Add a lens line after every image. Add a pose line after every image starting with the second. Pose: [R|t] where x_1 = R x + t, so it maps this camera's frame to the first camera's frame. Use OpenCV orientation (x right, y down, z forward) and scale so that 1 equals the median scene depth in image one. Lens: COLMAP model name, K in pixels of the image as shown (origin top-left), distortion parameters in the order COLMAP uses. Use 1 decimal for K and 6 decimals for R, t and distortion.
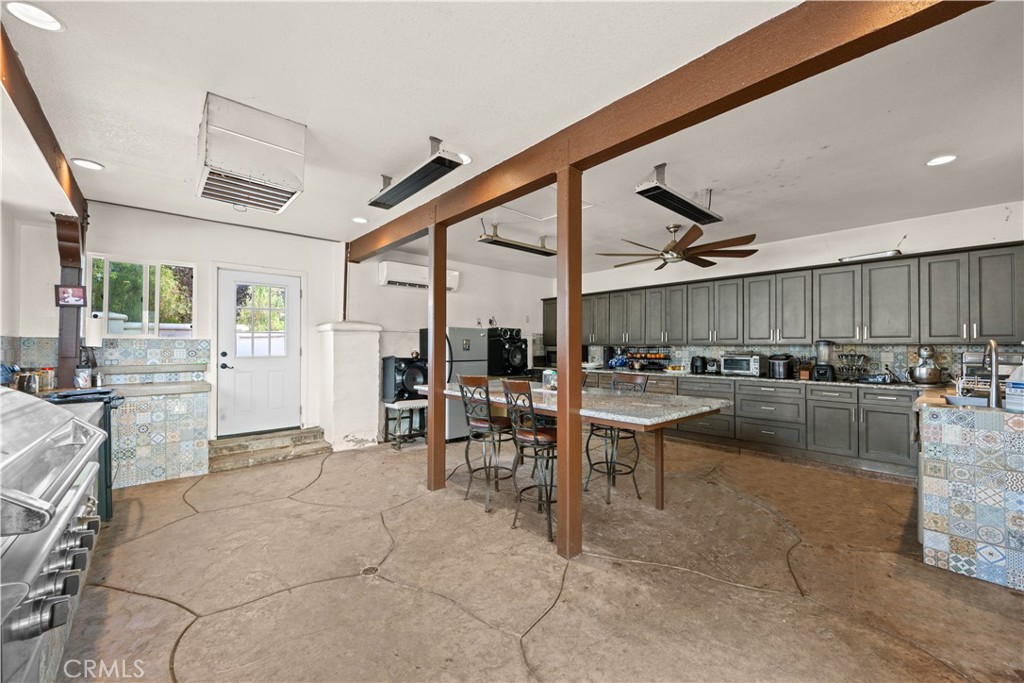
lens RADIAL K [[404.6, 0, 514.4], [0, 404.6, 342.2], [0, 0, 1]] dist [-0.001140, -0.000175]
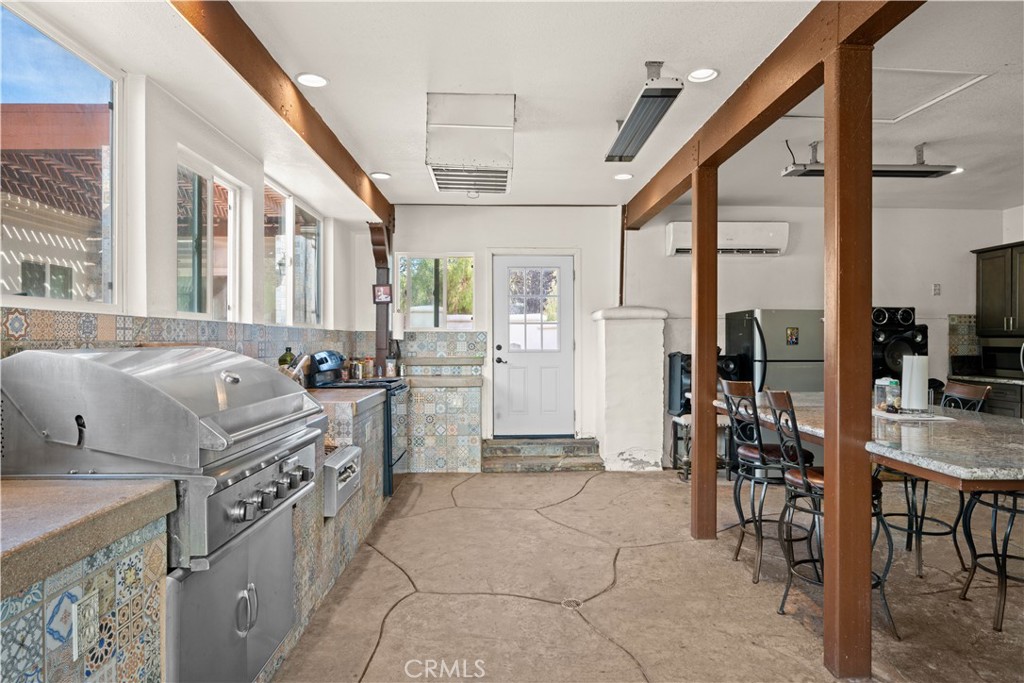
lens RADIAL K [[589.7, 0, 506.4], [0, 589.7, 339.1], [0, 0, 1]] dist [0.000739, -0.000386]
pose [[0.759483, -0.001588, -0.650526, 0.198443], [0.008493, 0.999936, 0.007475, 0.000874], [0.650472, -0.011202, 0.759447, -0.012043]]
